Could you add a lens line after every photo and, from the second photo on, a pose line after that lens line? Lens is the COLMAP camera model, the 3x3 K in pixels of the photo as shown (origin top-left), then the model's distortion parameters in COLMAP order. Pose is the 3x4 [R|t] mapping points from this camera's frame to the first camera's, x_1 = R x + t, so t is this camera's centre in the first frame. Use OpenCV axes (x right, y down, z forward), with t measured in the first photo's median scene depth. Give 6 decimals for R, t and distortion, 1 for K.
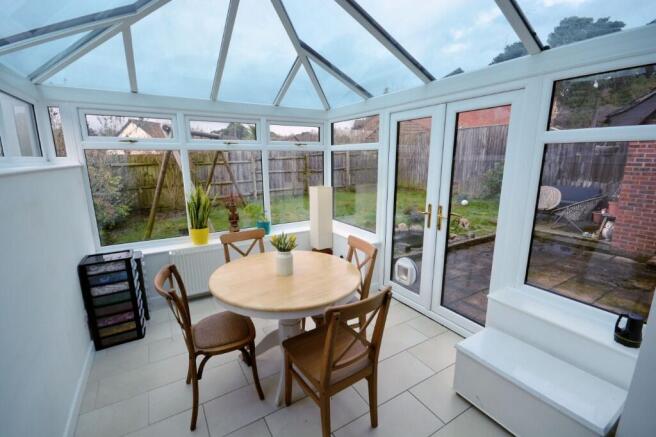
lens RADIAL K [[288.8, 0, 328.9], [0, 288.8, 220.8], [0, 0, 1]] dist [0.001521, 0.000105]
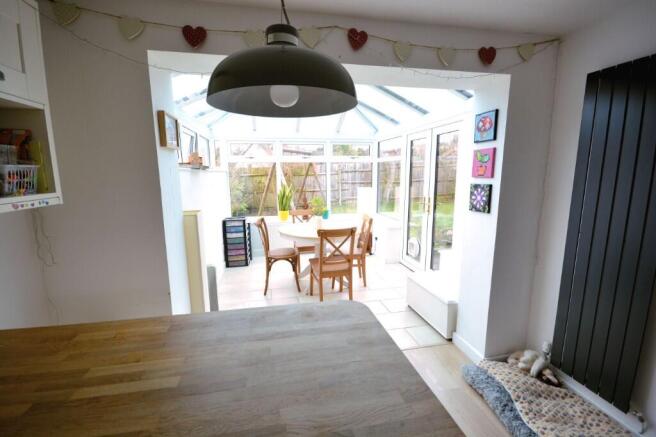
lens RADIAL K [[288.8, 0, 325.6], [0, 288.8, 218.1], [0, 0, 1]] dist [0.001521, 0.000105]
pose [[0.941801, 0.050246, -0.332395, 0.376016], [-0.069055, 0.996597, -0.045011, 0.151982], [0.329002, 0.065345, 0.942066, -0.524949]]
